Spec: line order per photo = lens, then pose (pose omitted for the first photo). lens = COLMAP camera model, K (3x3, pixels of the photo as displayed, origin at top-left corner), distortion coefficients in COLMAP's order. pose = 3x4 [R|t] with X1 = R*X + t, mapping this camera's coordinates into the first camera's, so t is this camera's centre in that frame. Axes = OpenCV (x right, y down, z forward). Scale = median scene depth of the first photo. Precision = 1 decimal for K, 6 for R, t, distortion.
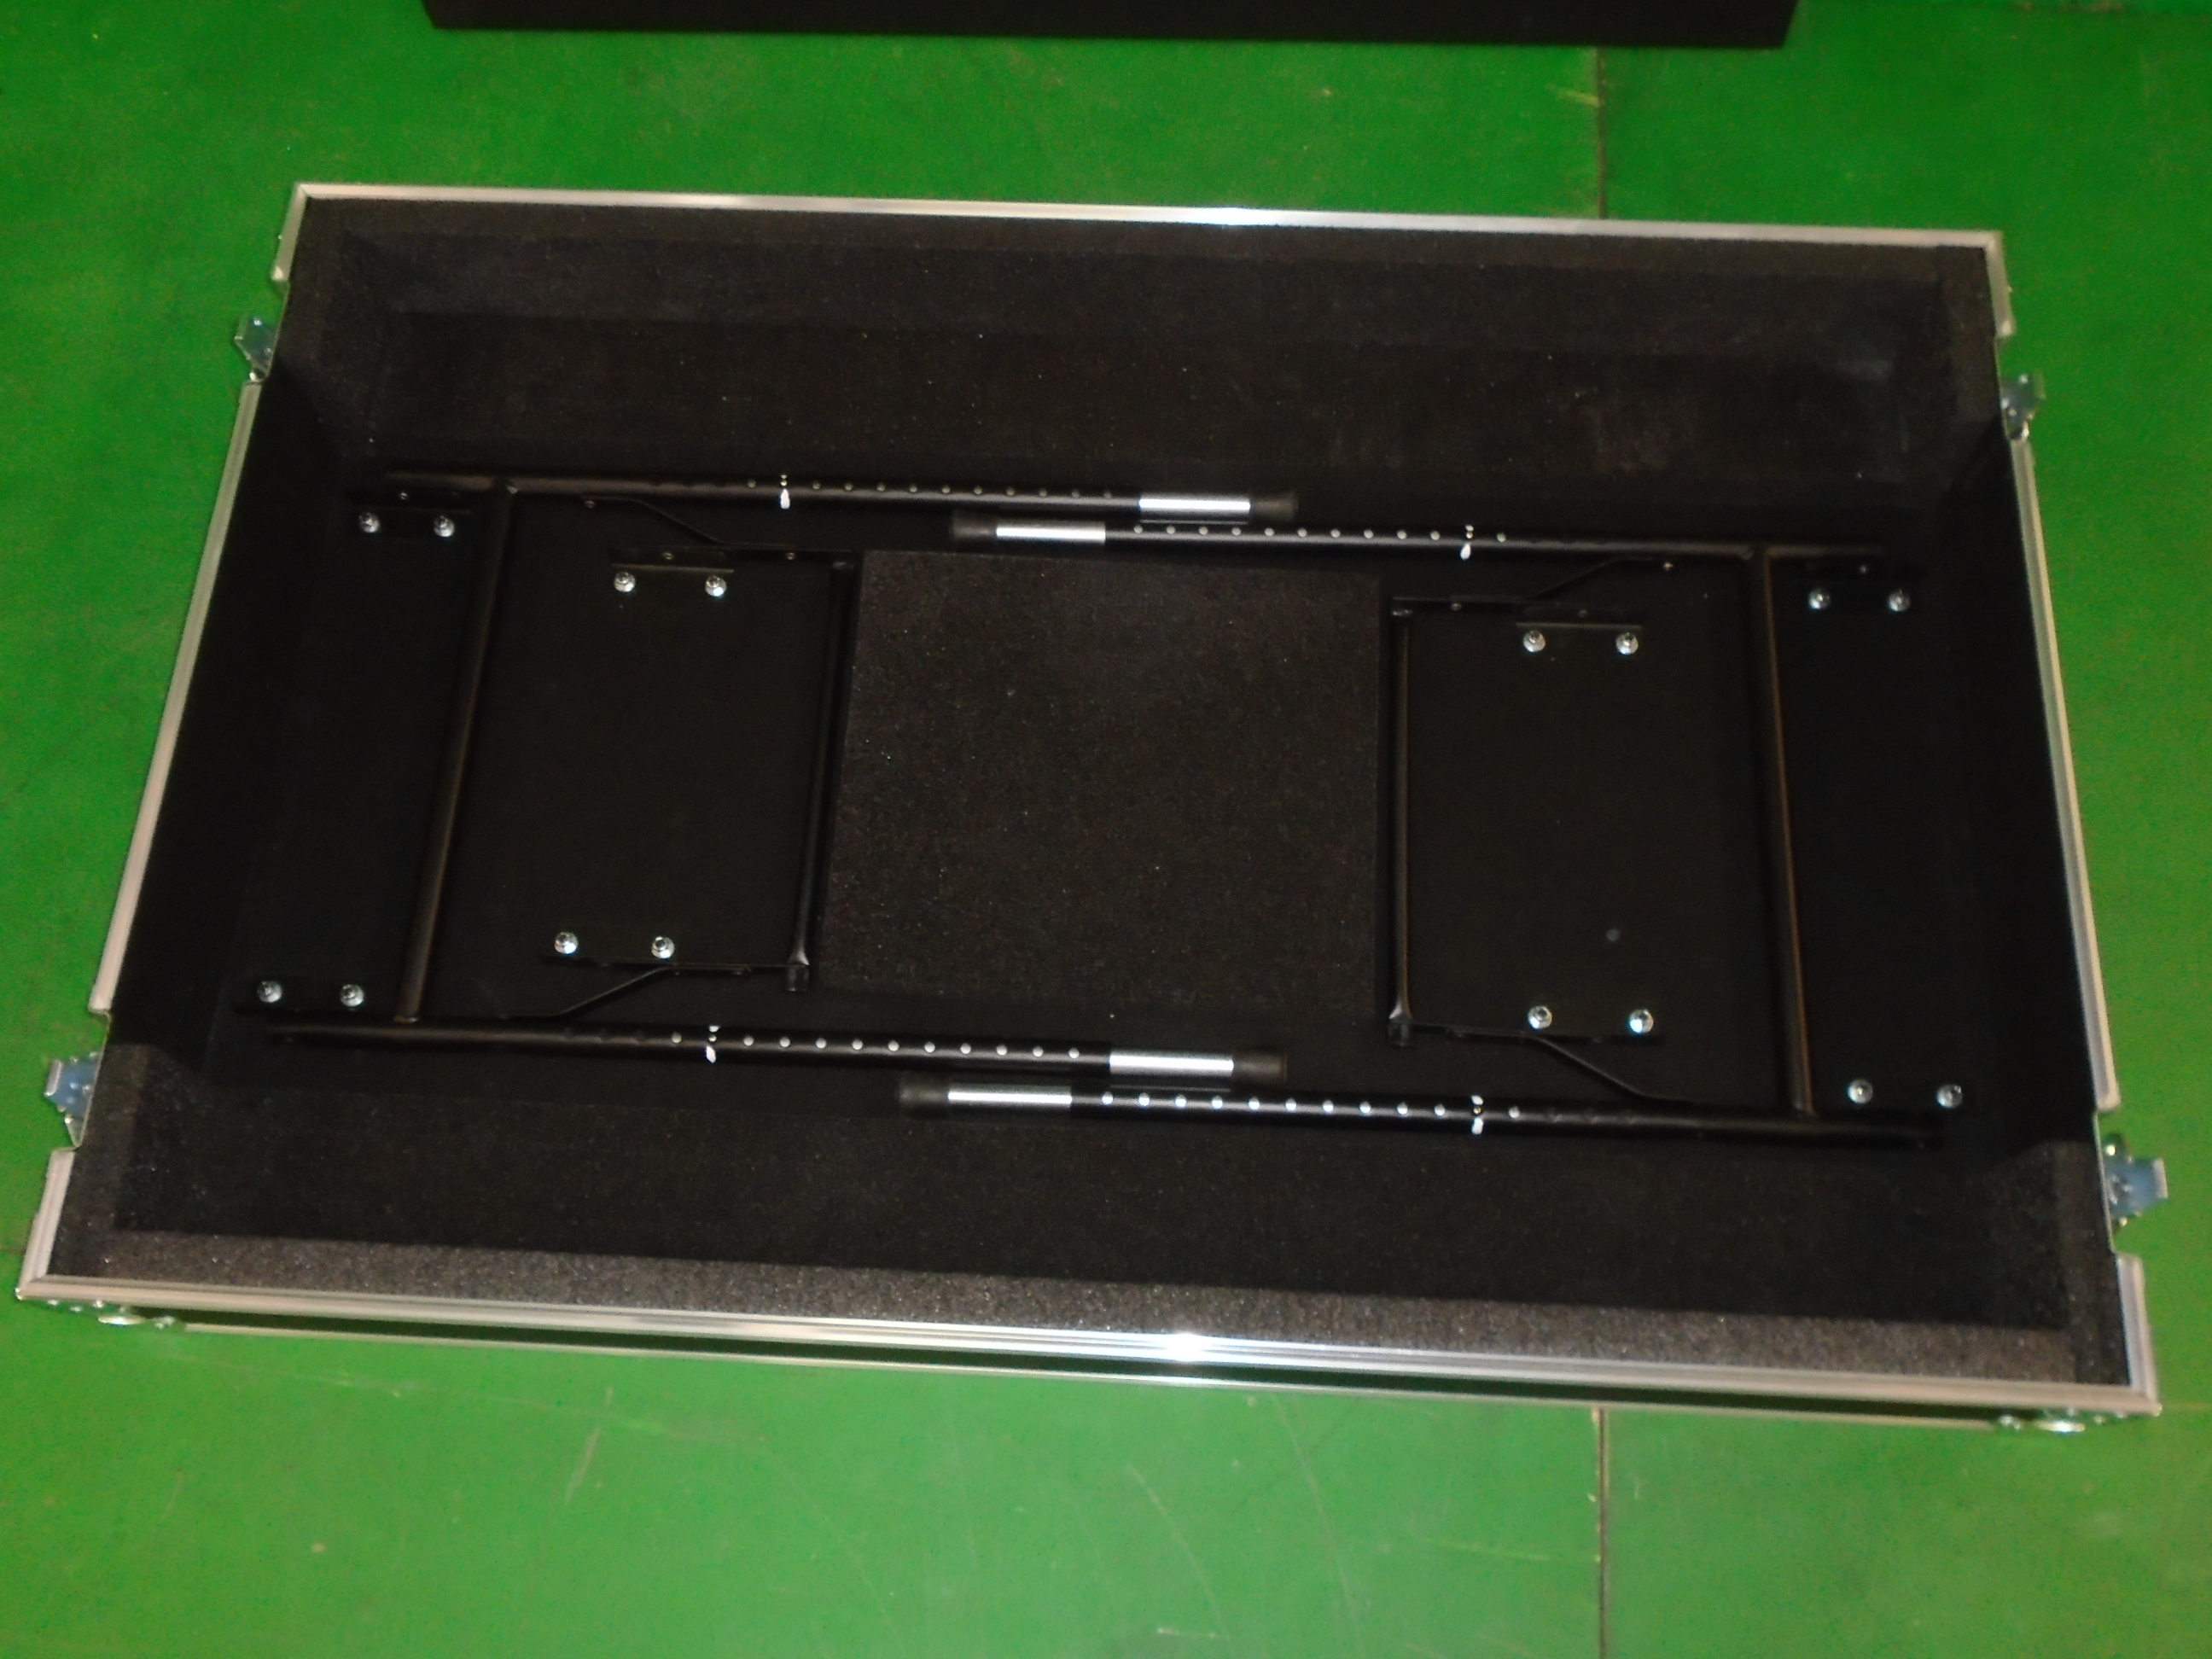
lens RADIAL K [[1967.3, 0, 1097.9], [0, 1967.3, 846.4], [0, 0, 1]] dist [-0.054215, 0.068952]
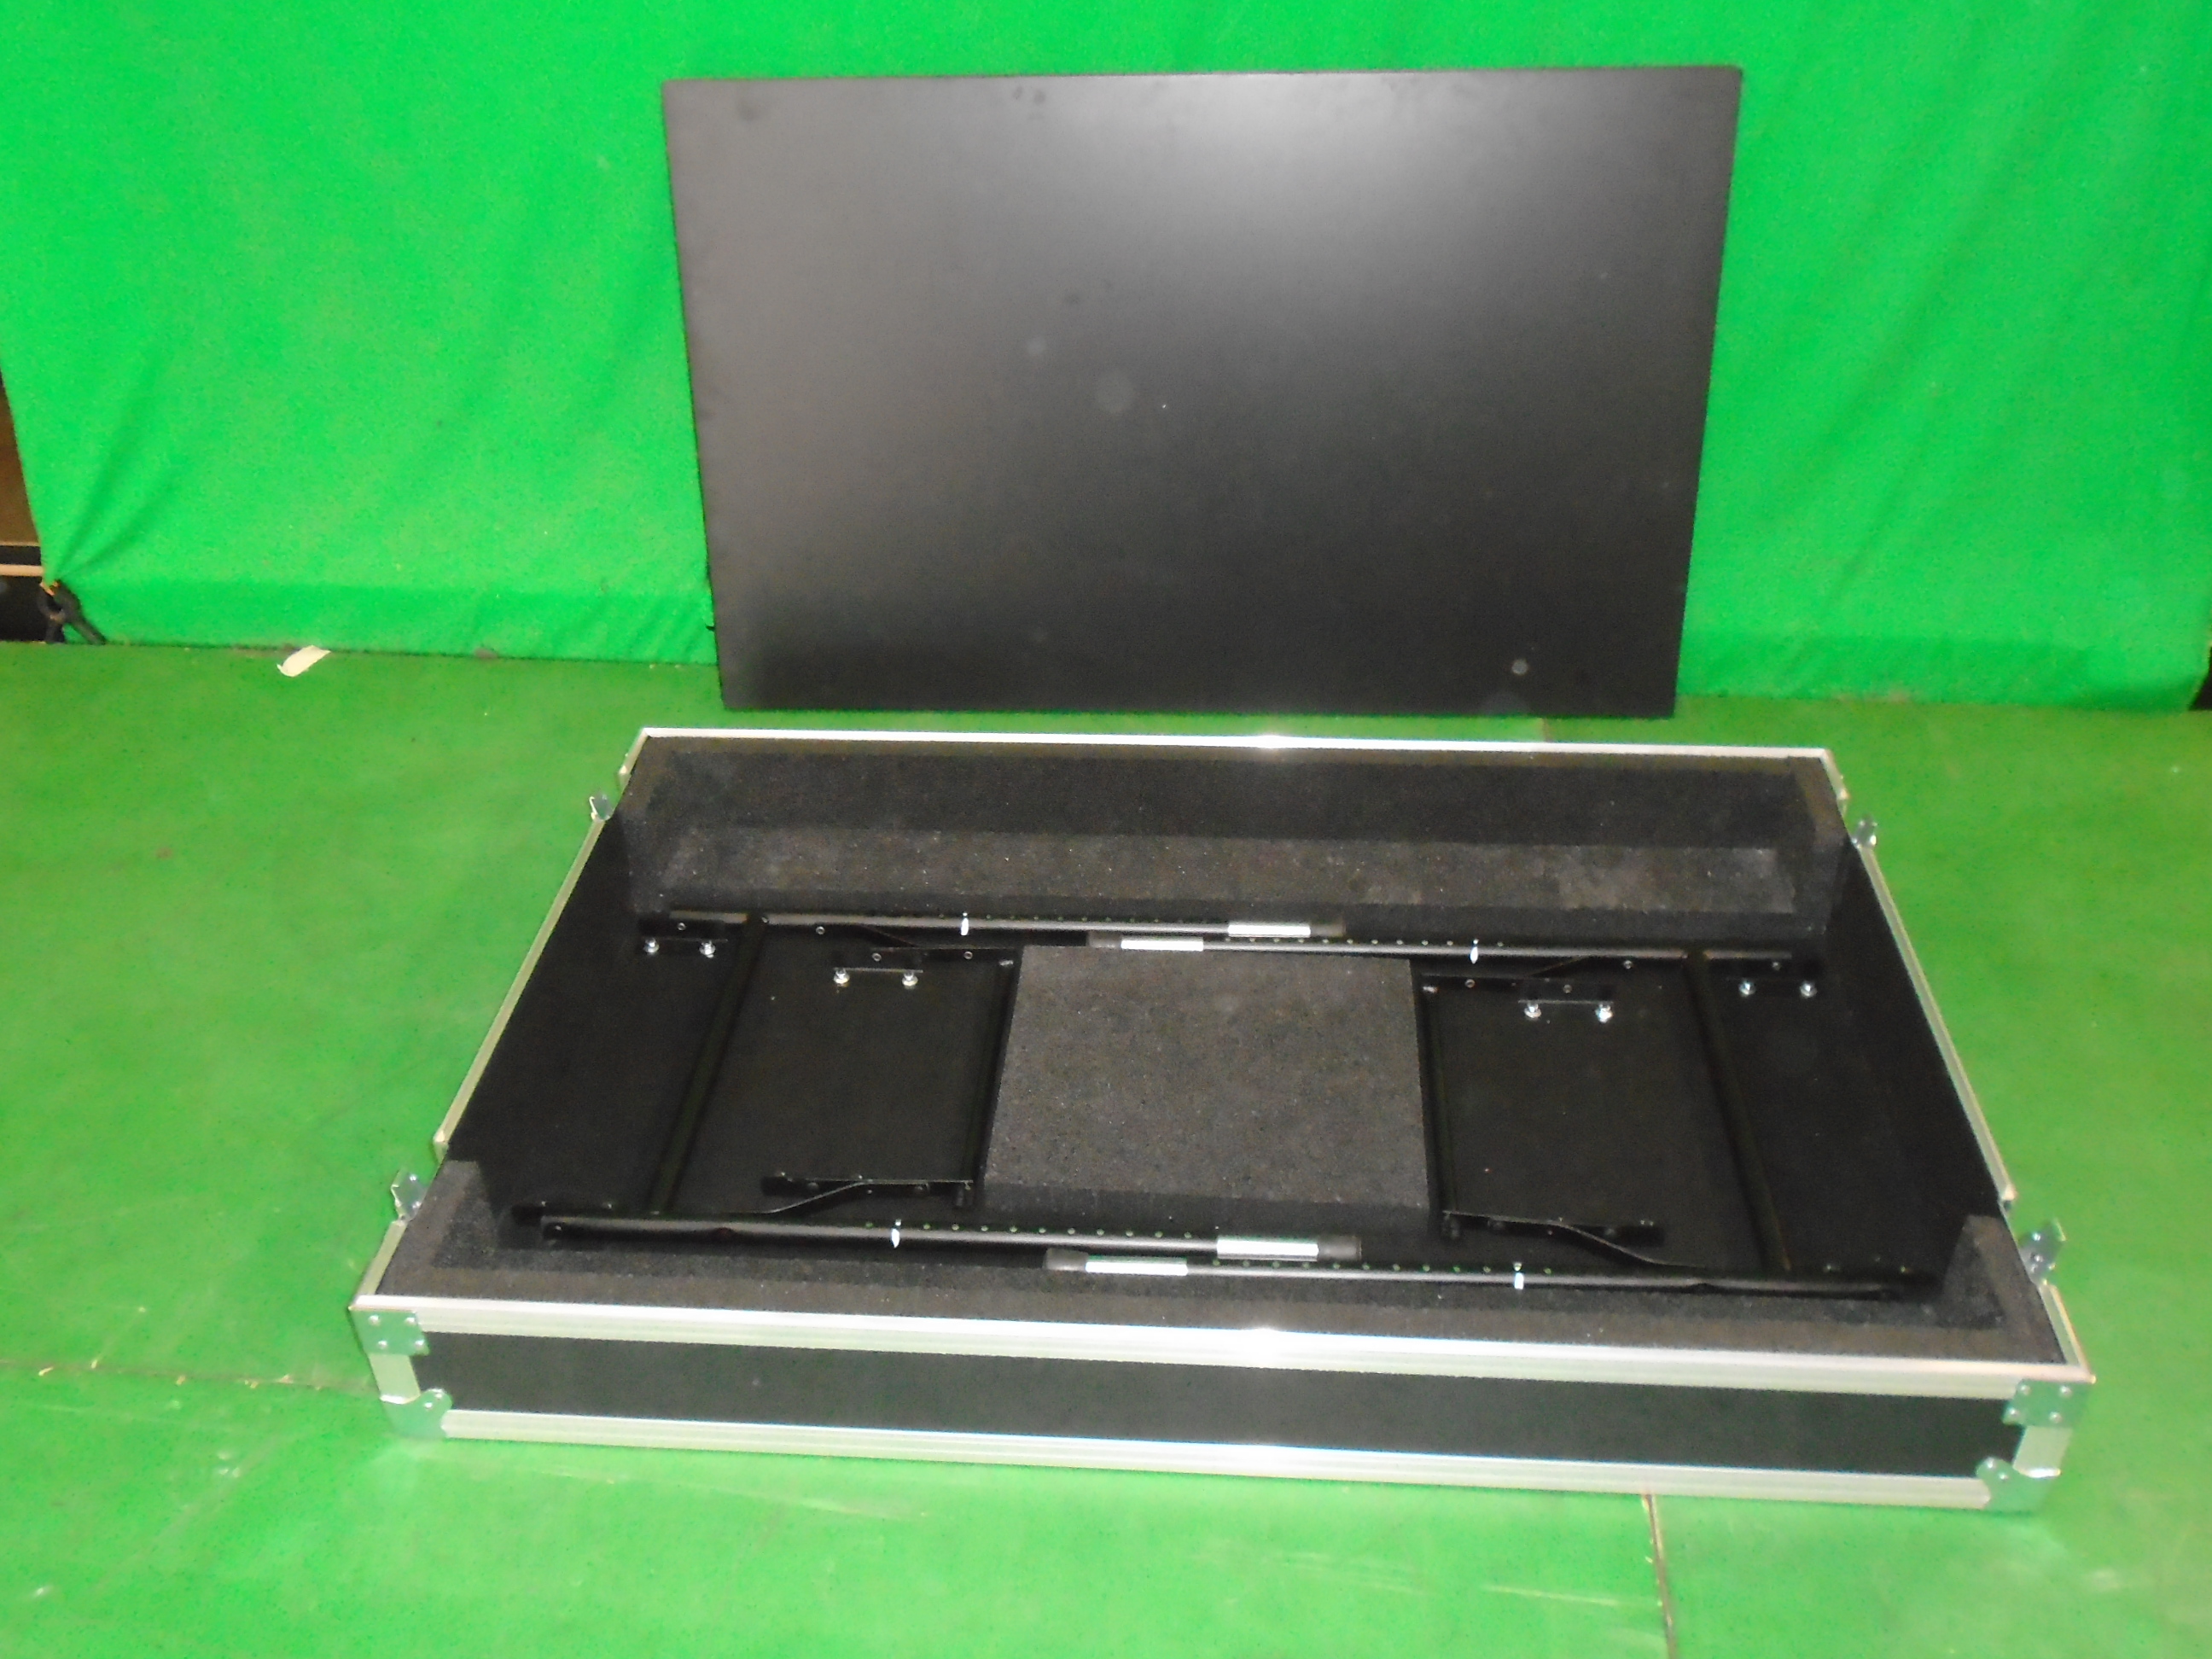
lens RADIAL K [[1967.3, 0, 1105.2], [0, 1967.3, 822.9], [0, 0, 1]] dist [-0.054215, 0.068952]
pose [[0.999756, 0.003665, -0.021787, -0.034597], [-0.015286, 0.826749, -0.562363, 0.529462], [0.015951, 0.562559, 0.826603, -0.157630]]
